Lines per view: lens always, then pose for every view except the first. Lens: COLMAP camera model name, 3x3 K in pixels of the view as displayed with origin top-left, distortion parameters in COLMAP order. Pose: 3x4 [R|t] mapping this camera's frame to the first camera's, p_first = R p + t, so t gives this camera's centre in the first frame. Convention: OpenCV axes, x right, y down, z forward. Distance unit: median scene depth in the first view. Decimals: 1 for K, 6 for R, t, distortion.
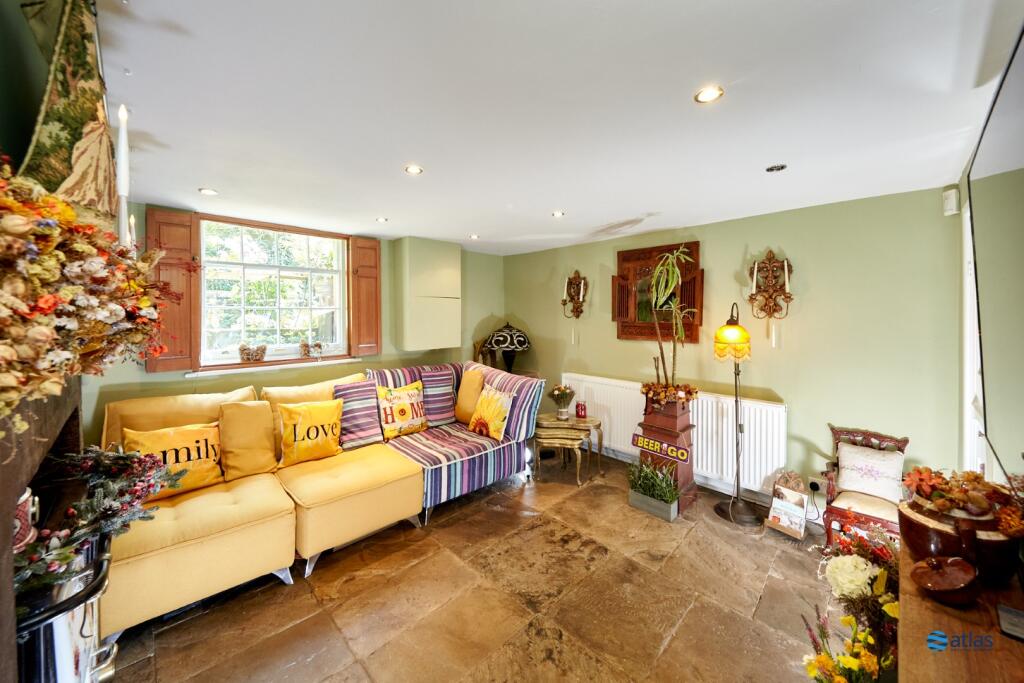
lens RADIAL K [[337.3, 0, 510.2], [0, 337.3, 311.4], [0, 0, 1]] dist [0.000215, -0.000001]
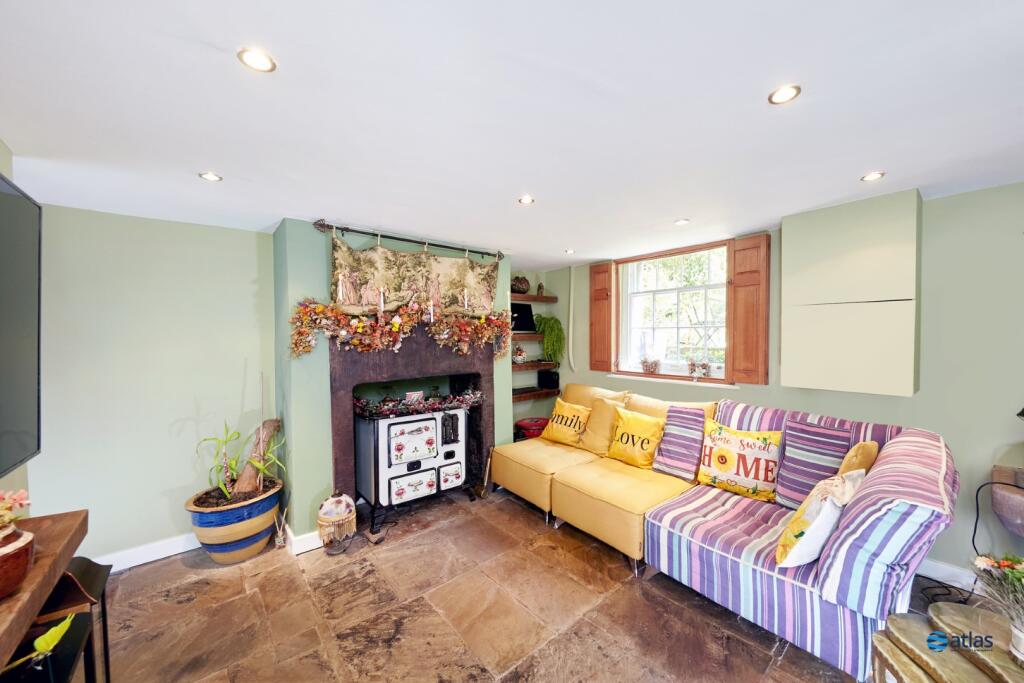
lens RADIAL K [[356.1, 0, 512.0], [0, 356.1, 341.5], [0, 0, 1]] dist [0.000252, 0.000003]
pose [[-0.011771, 0.022846, -0.999670, 0.540914], [0.014509, 0.999638, 0.022674, 0.003318], [0.999825, -0.014237, -0.012099, 0.579265]]
